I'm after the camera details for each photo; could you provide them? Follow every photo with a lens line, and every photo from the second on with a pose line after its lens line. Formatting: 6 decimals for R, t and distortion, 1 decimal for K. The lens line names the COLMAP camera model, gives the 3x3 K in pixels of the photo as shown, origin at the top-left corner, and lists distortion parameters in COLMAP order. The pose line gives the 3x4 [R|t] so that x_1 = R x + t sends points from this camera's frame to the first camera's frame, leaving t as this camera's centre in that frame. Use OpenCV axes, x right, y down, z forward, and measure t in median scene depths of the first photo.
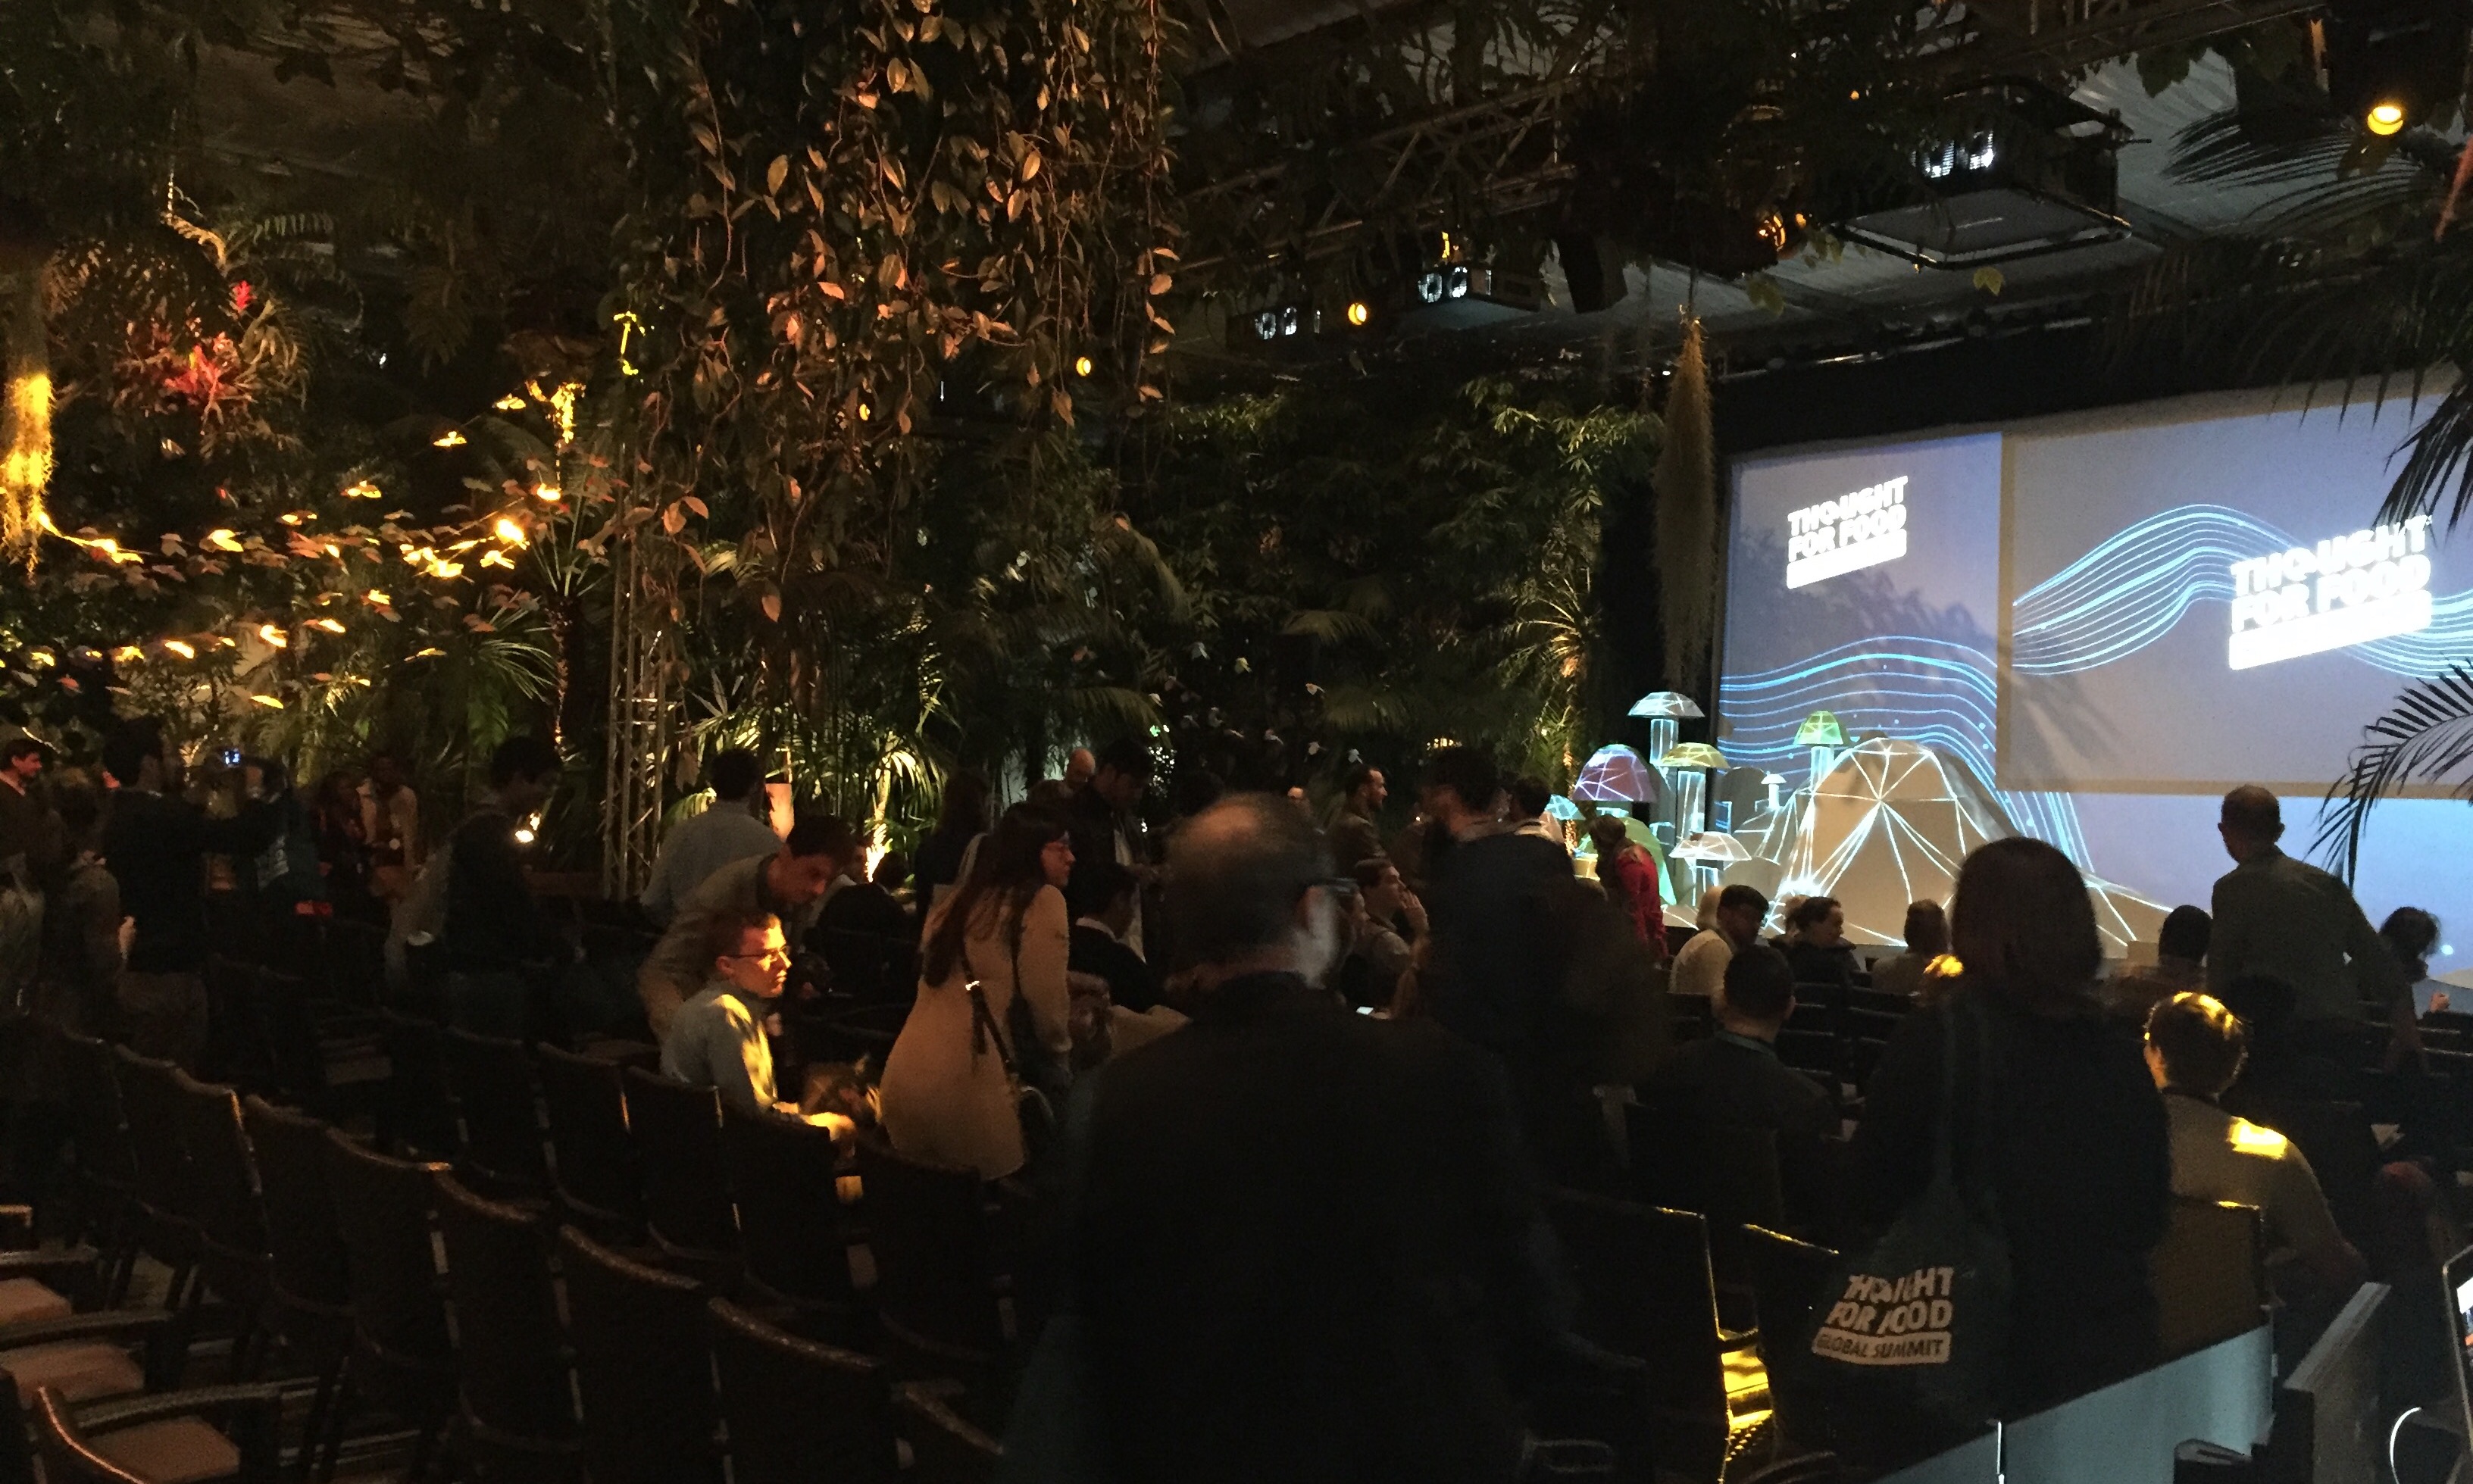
lens RADIAL K [[2091.6, 0, 1240.4], [0, 2091.6, 755.3], [0, 0, 1]] dist [0.063775, -0.076480]
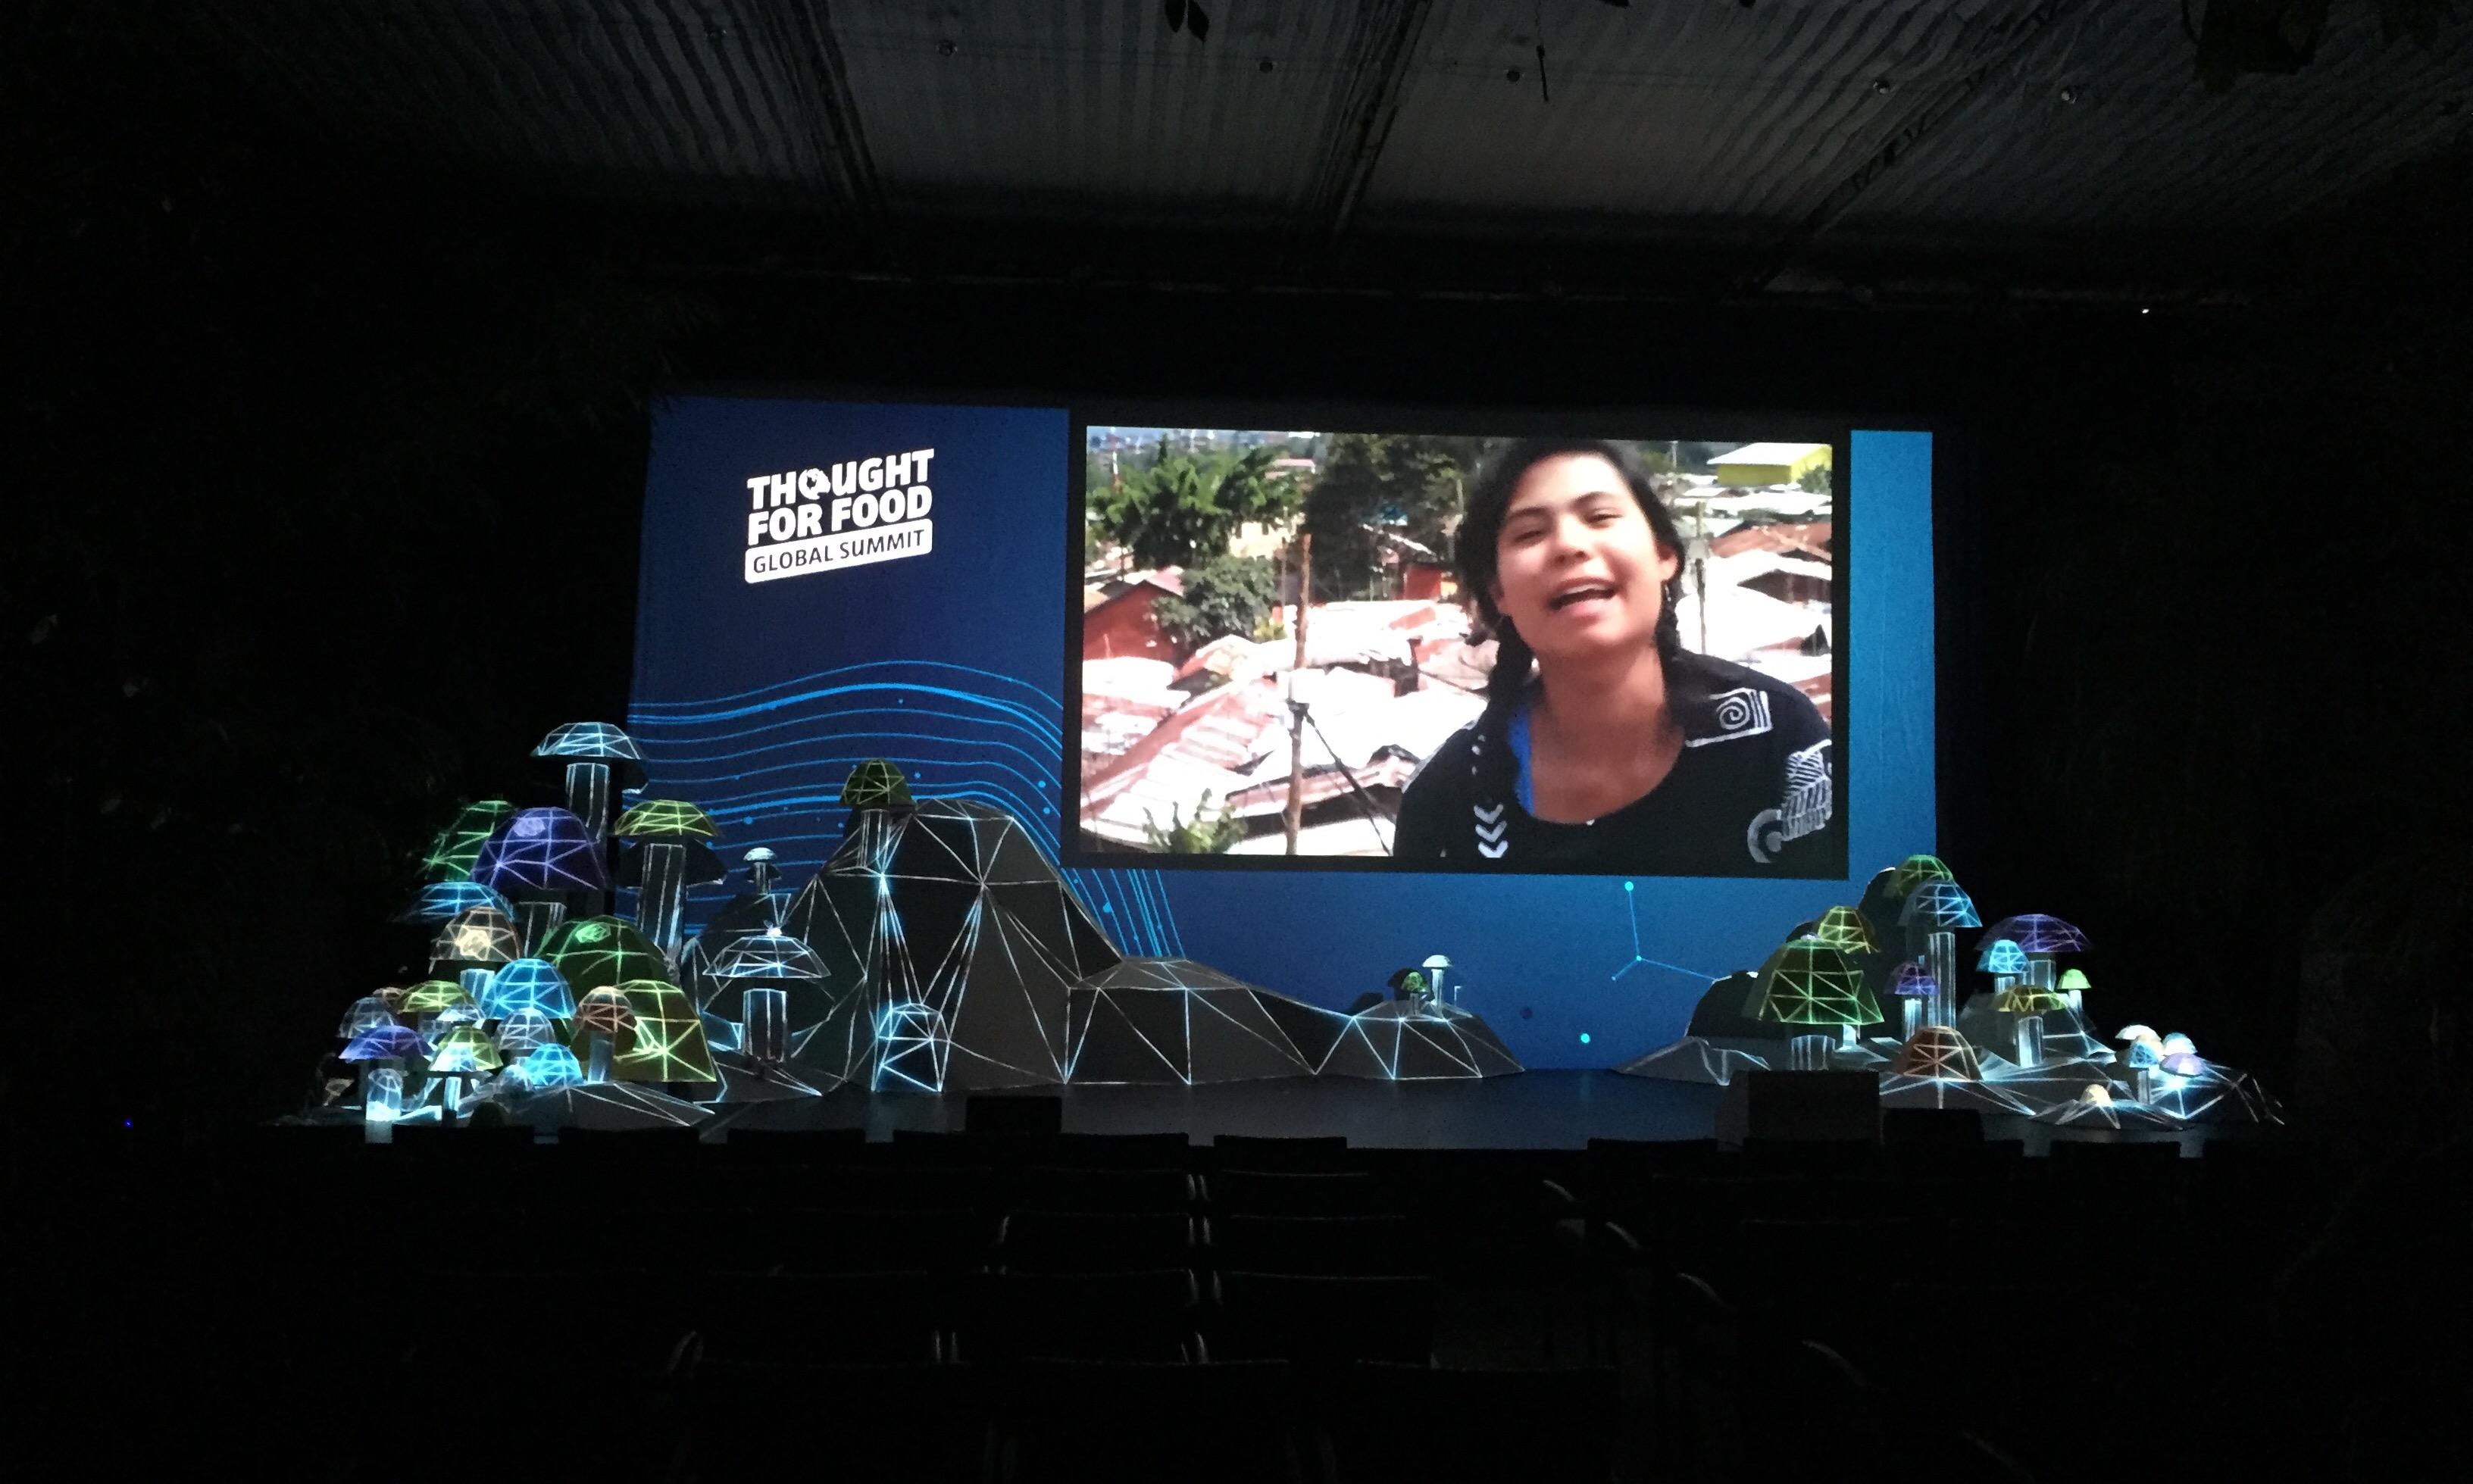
lens RADIAL K [[2091.6, 0, 1245.7], [0, 2091.6, 736.1], [0, 0, 1]] dist [0.063775, -0.076480]
pose [[0.604112, 0.038297, 0.795979, -0.202638], [-0.010294, 0.999136, -0.040259, -0.001417], [-0.796833, 0.016128, 0.603984, 0.452101]]
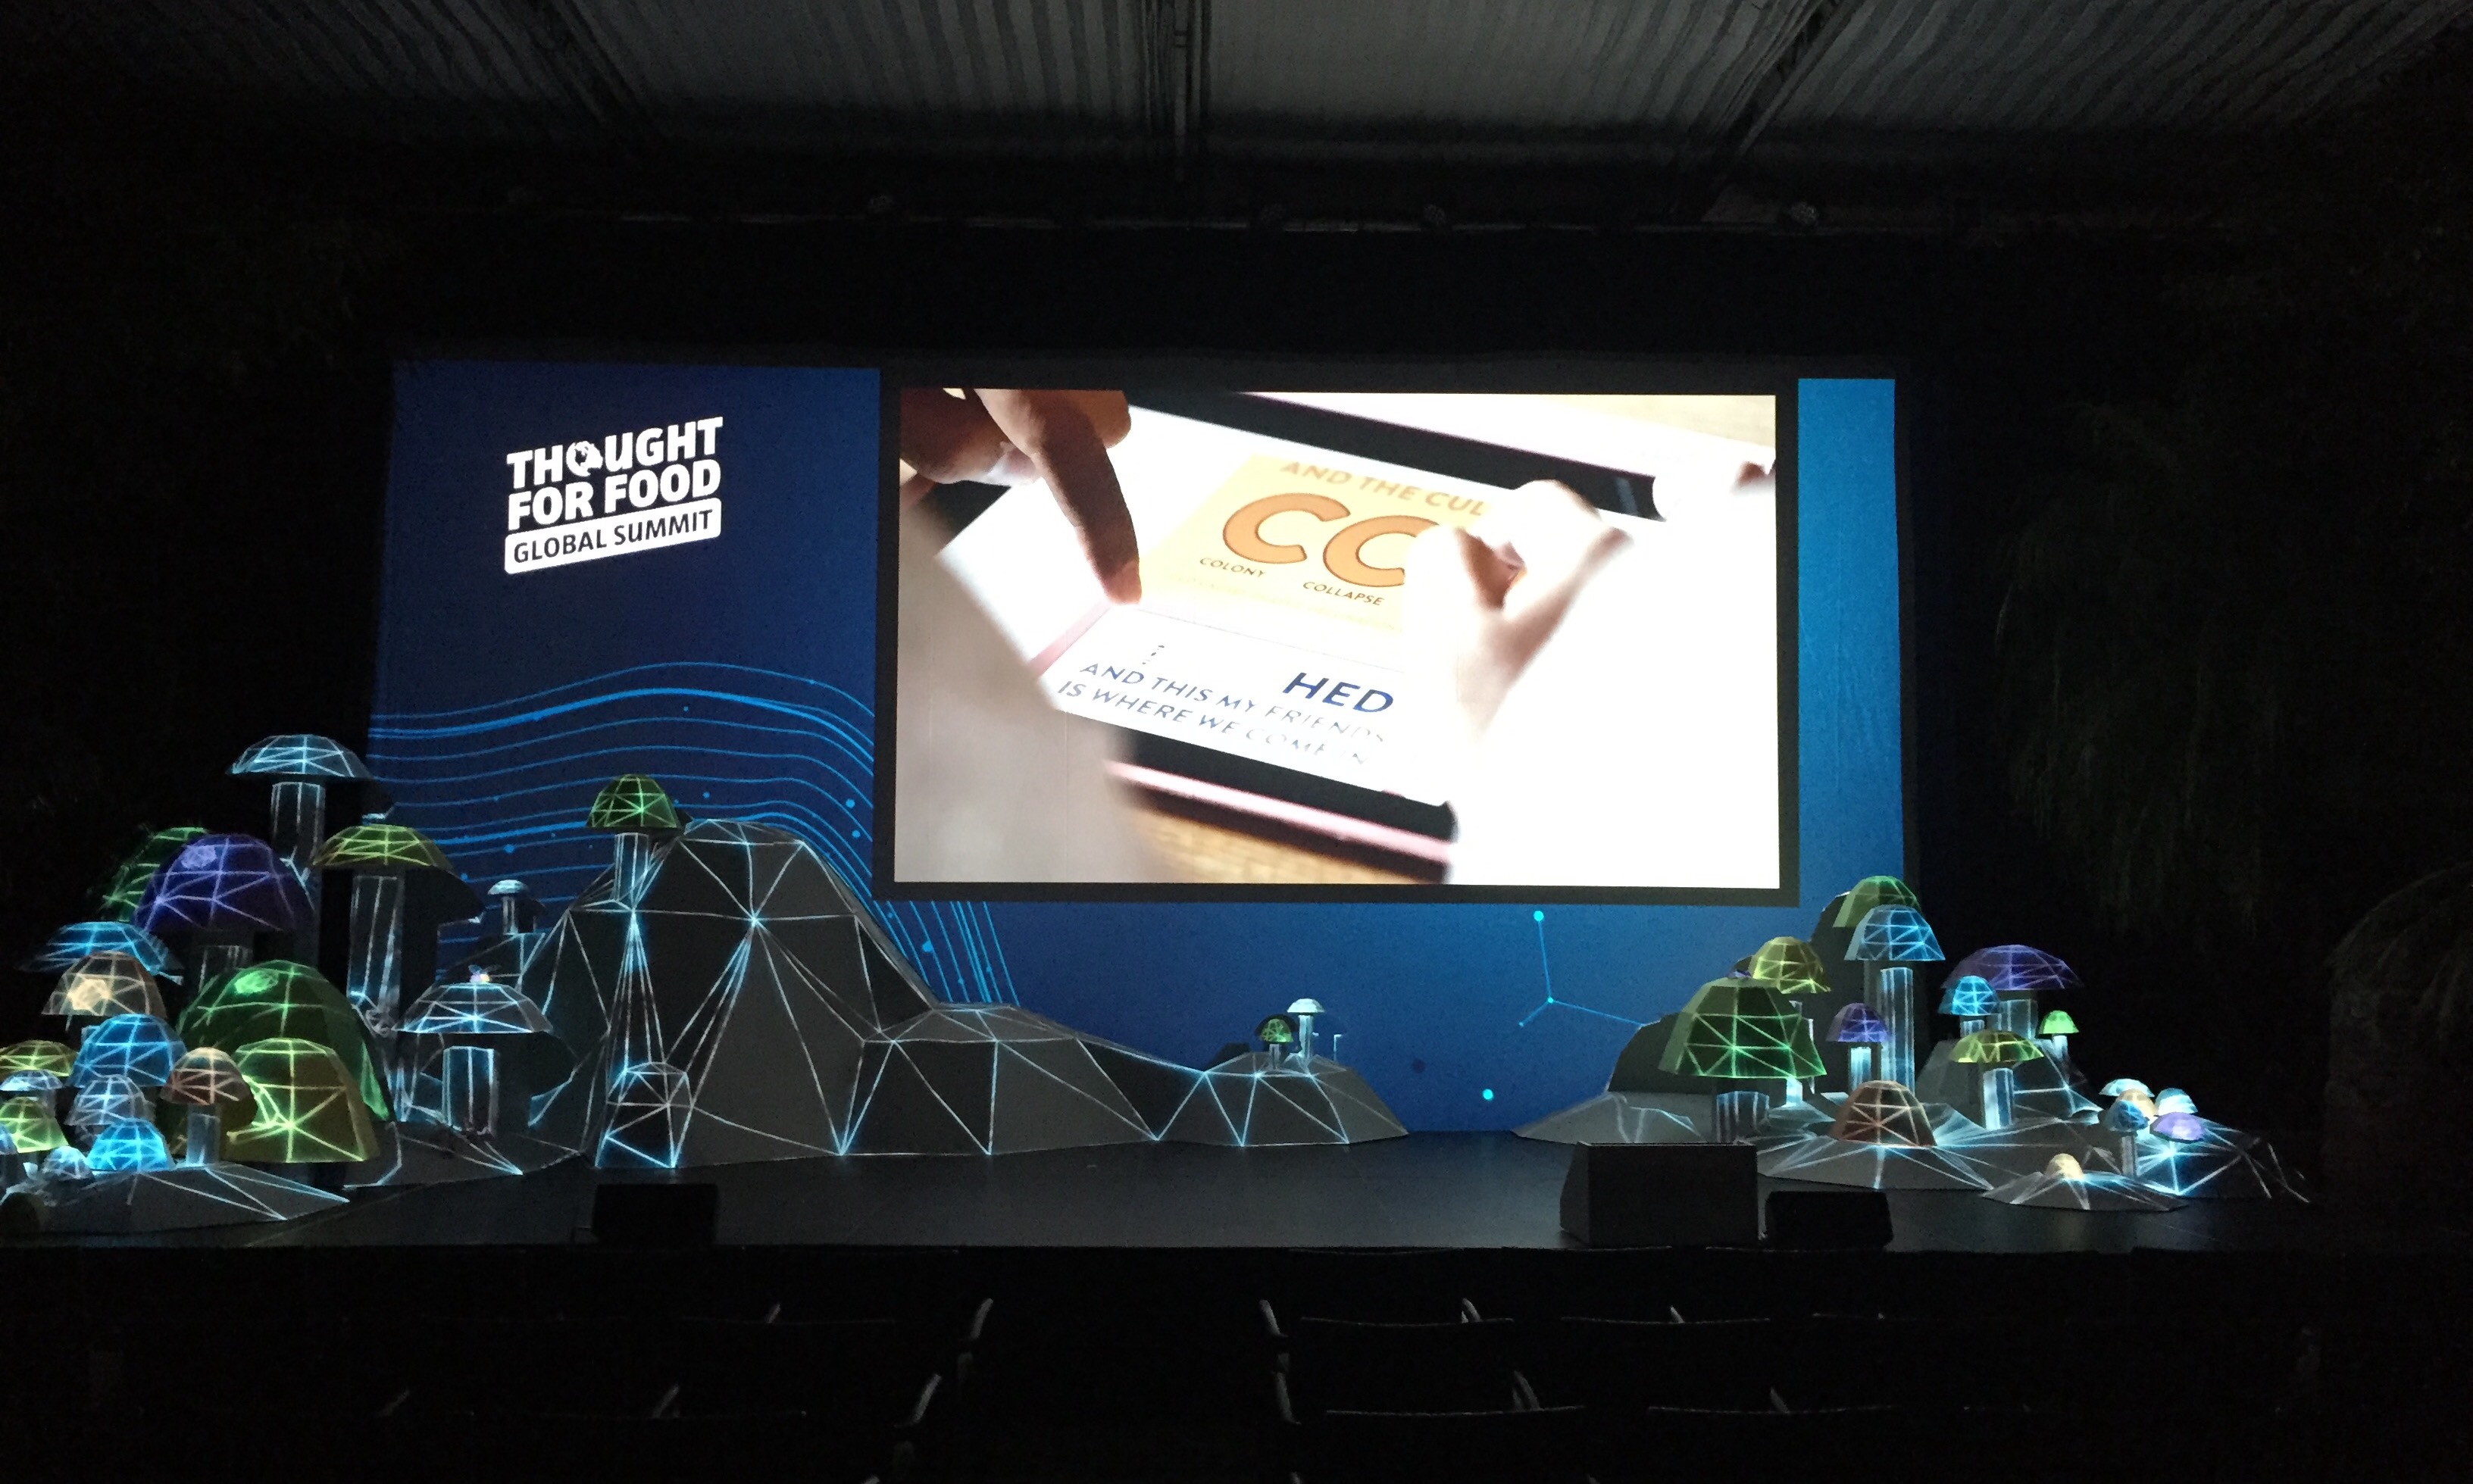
lens RADIAL K [[2091.6, 0, 1247.8], [0, 2091.6, 776.5], [0, 0, 1]] dist [0.063775, -0.076480]
pose [[0.635344, 0.030552, 0.771624, -0.074803], [-0.001024, 0.999250, -0.038722, 0.002843], [-0.772228, 0.023812, 0.634899, 0.457534]]
